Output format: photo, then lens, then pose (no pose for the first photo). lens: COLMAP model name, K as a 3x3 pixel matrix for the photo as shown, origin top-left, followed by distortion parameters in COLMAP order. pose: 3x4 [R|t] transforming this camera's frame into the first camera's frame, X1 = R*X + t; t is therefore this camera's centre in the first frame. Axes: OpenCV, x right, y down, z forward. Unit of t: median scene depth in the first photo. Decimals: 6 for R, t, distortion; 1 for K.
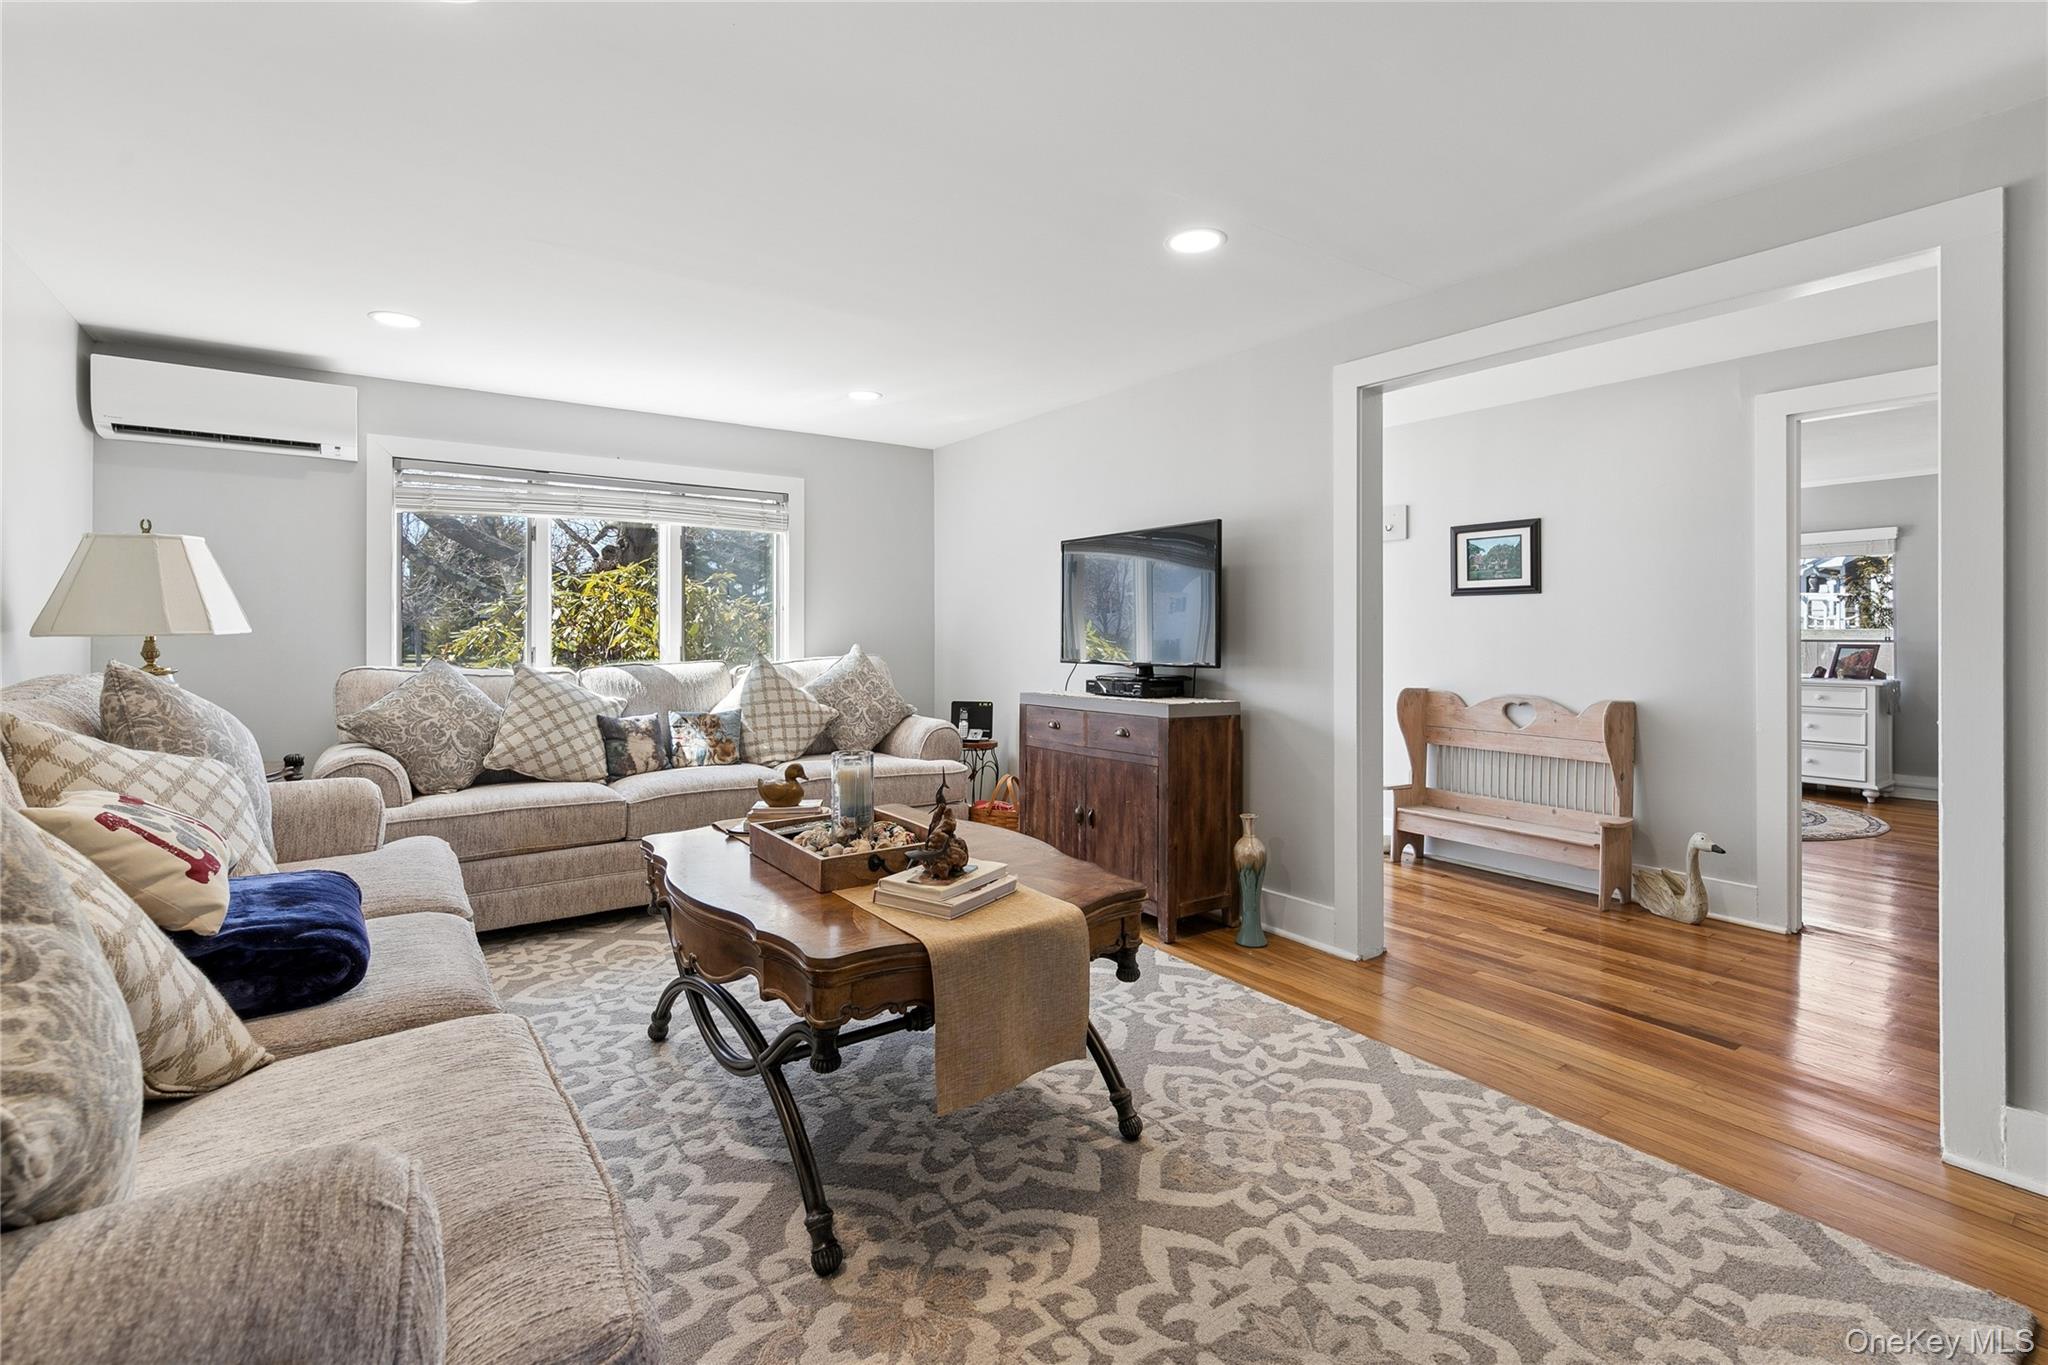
lens RADIAL K [[908.1, 0, 1026.9], [0, 908.1, 635.6], [0, 0, 1]] dist [-0.001847, -0.000278]
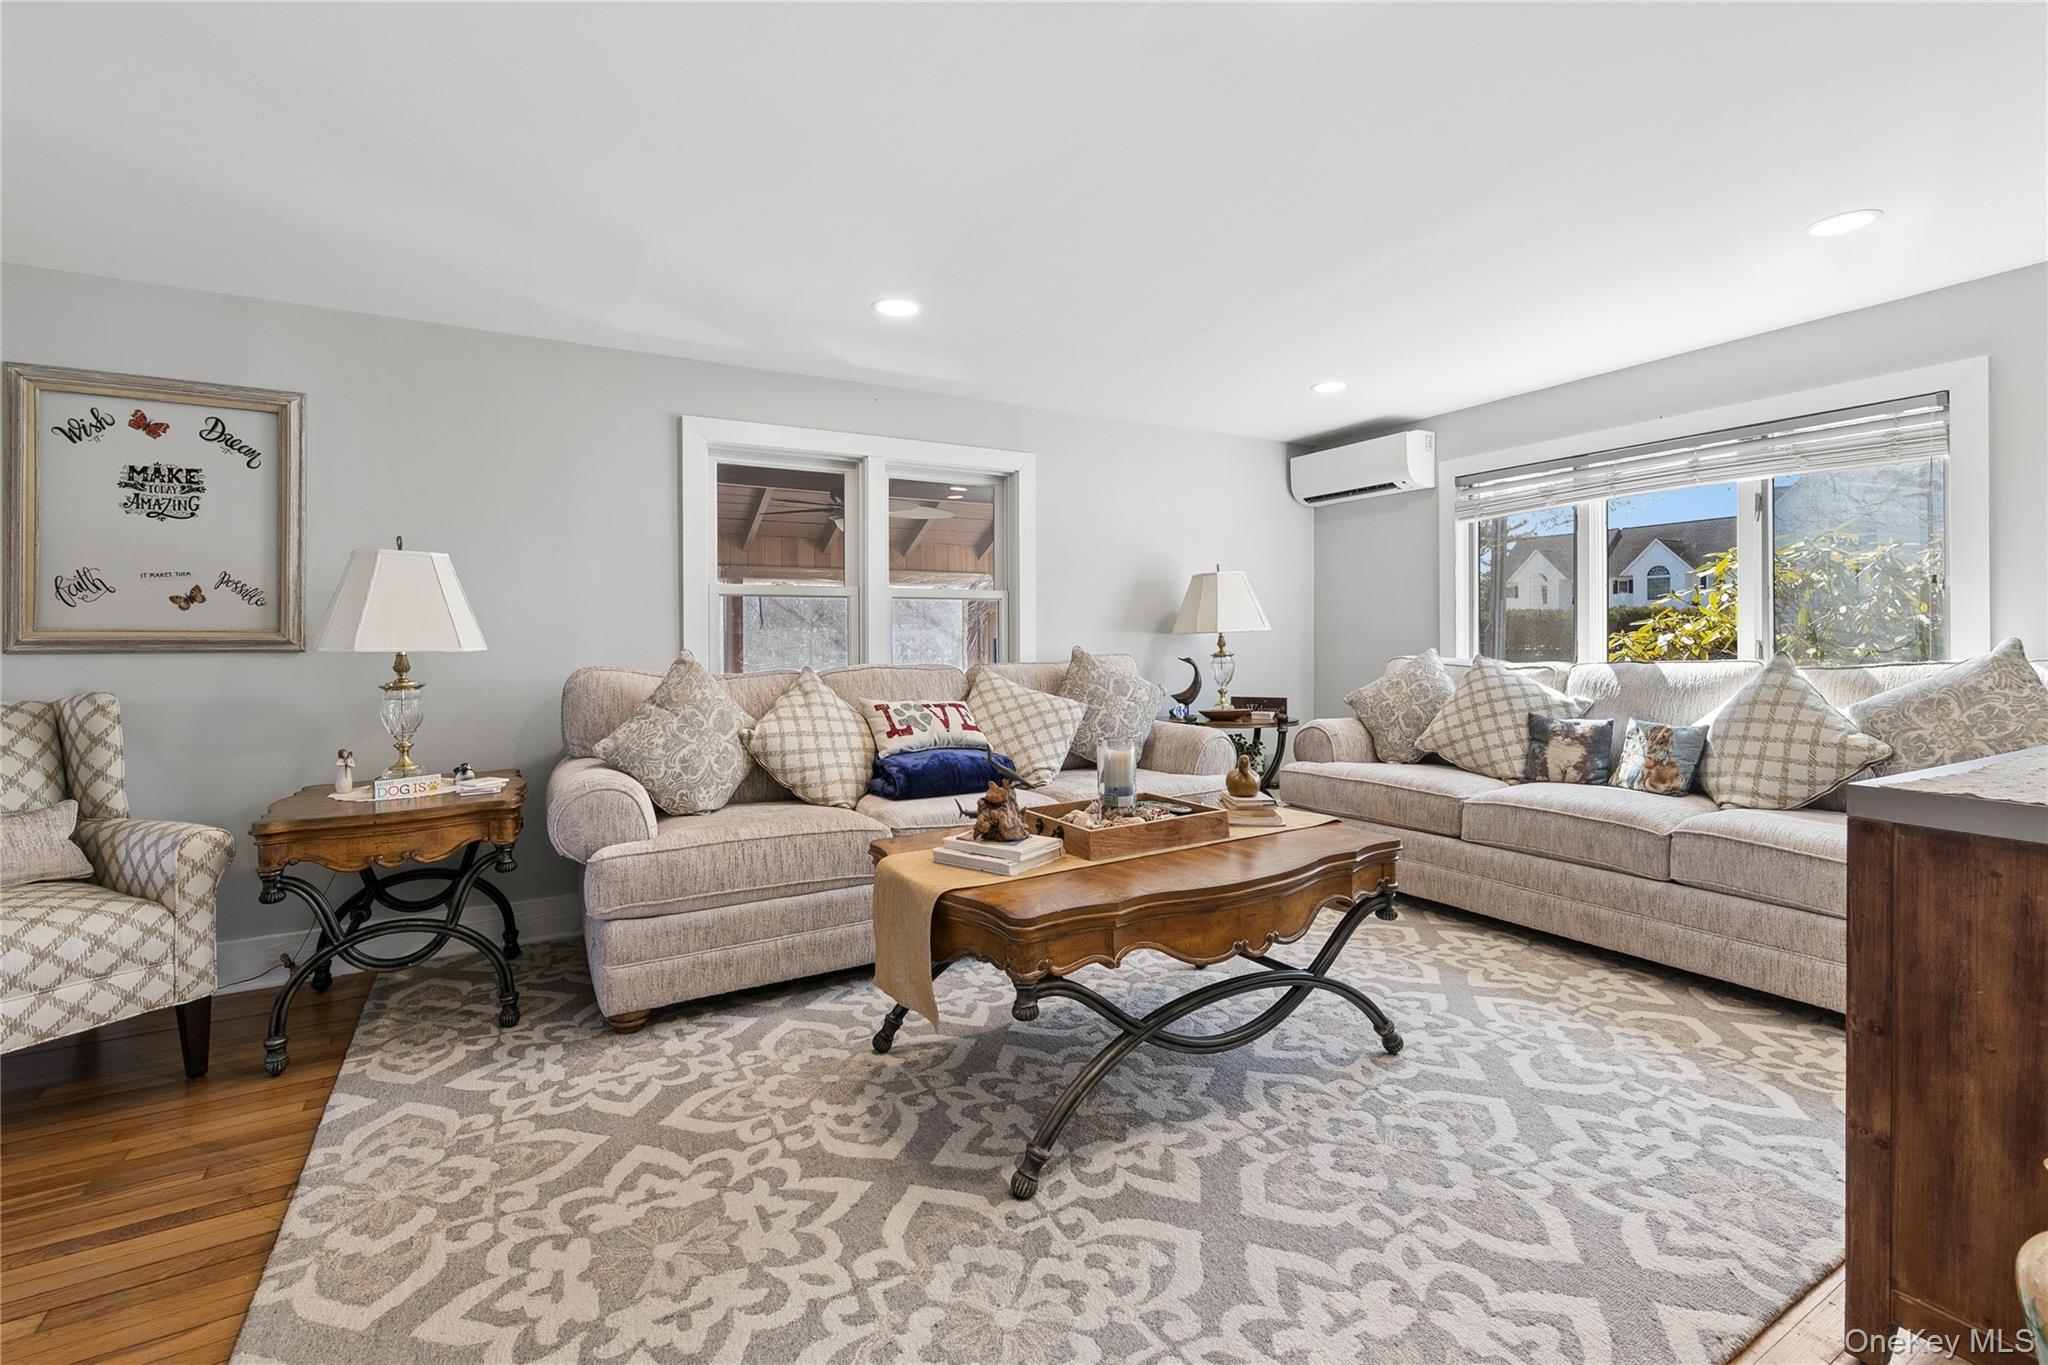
lens RADIAL K [[908.1, 0, 1026.9], [0, 908.1, 635.6], [0, 0, 1]] dist [-0.001847, -0.000278]
pose [[-0.099021, -0.002039, -0.995083, 0.867345], [0.010999, 0.999935, -0.003144, 0.007013], [0.995025, -0.011257, -0.098992, 0.953737]]
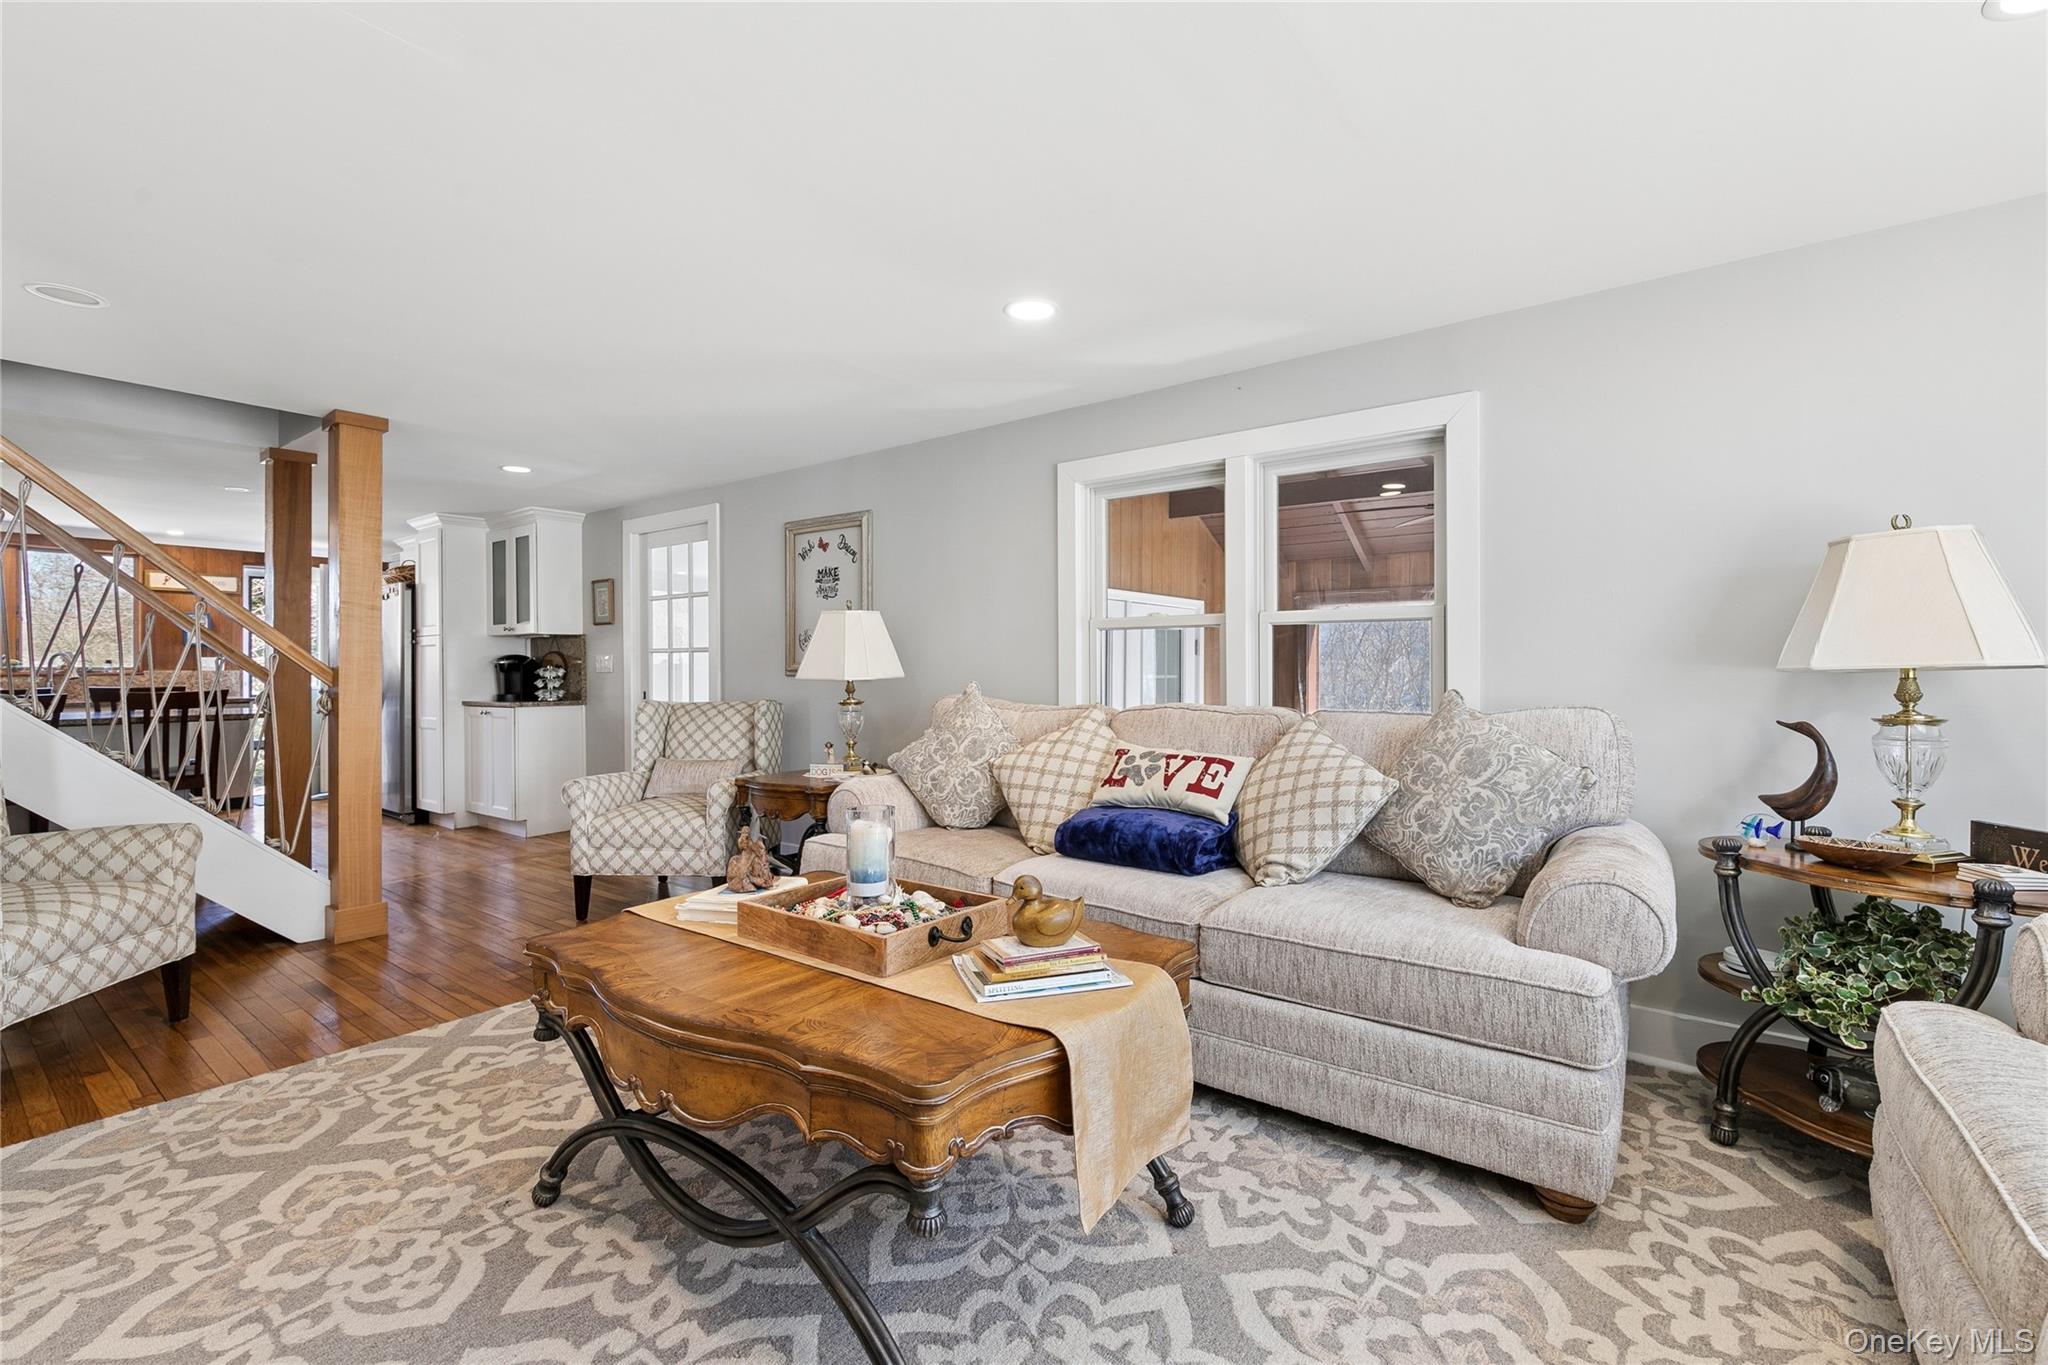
lens RADIAL K [[893.2, 0, 1028.3], [0, 893.2, 668.2], [0, 0, 1]] dist [0.000358, -0.000620]
pose [[-0.961165, 0.000352, -0.275974, -0.096744], [0.001098, 0.999996, -0.002548, -0.001193], [0.275972, -0.002752, -0.961162, 1.767815]]
